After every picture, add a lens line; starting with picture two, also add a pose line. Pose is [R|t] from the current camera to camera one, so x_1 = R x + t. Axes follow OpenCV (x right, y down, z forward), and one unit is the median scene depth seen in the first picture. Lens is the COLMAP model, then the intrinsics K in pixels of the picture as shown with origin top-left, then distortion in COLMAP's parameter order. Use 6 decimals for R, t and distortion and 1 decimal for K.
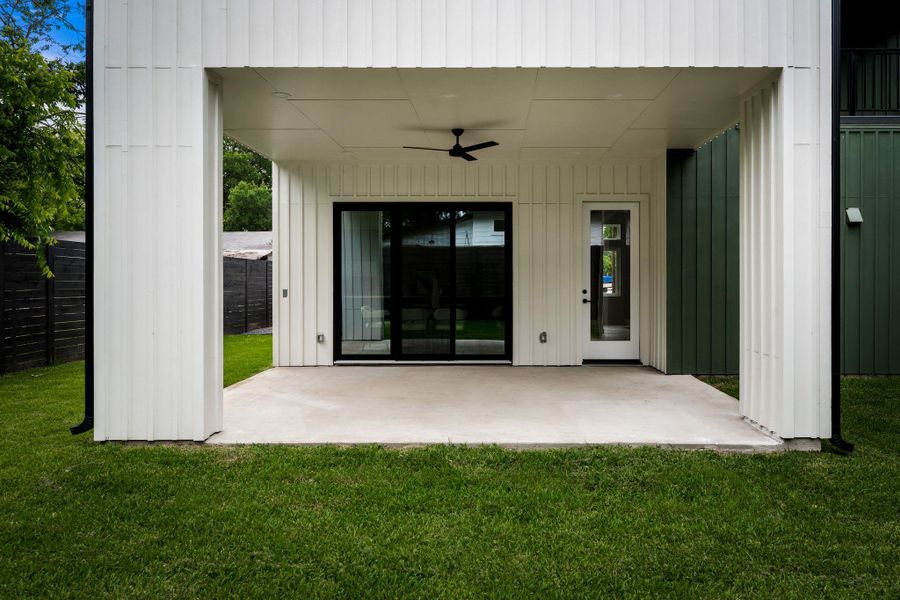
lens RADIAL K [[597.8, 0, 451.9], [0, 597.8, 271.4], [0, 0, 1]] dist [0.001286, 0.000312]
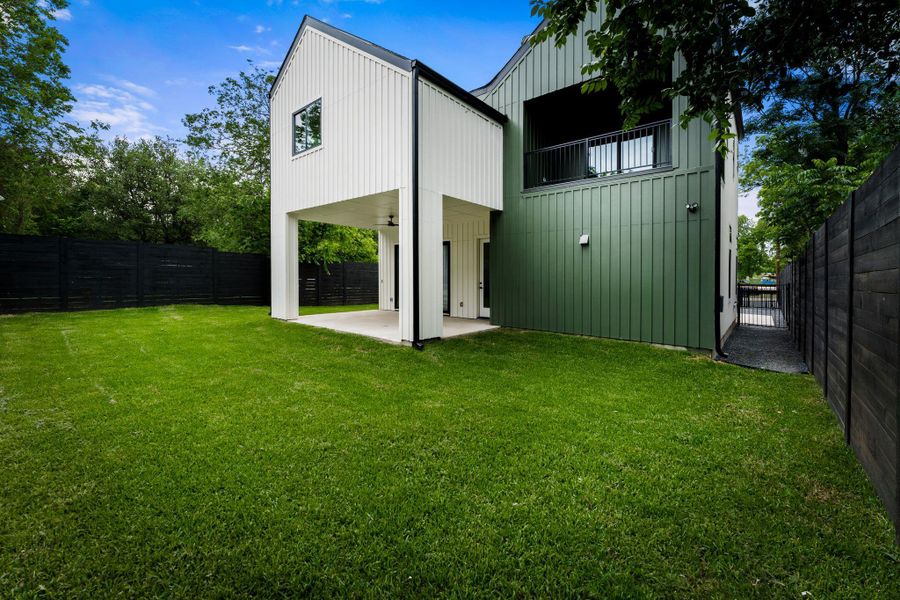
lens RADIAL K [[363.8, 0, 455.3], [0, 363.8, 287.6], [0, 0, 1]] dist [0.000898, 0.000047]
pose [[0.773955, 0.028171, -0.632613, 1.047460], [-0.006752, 0.999320, 0.036240, 0.005366], [0.633204, -0.023777, 0.773619, -0.010693]]
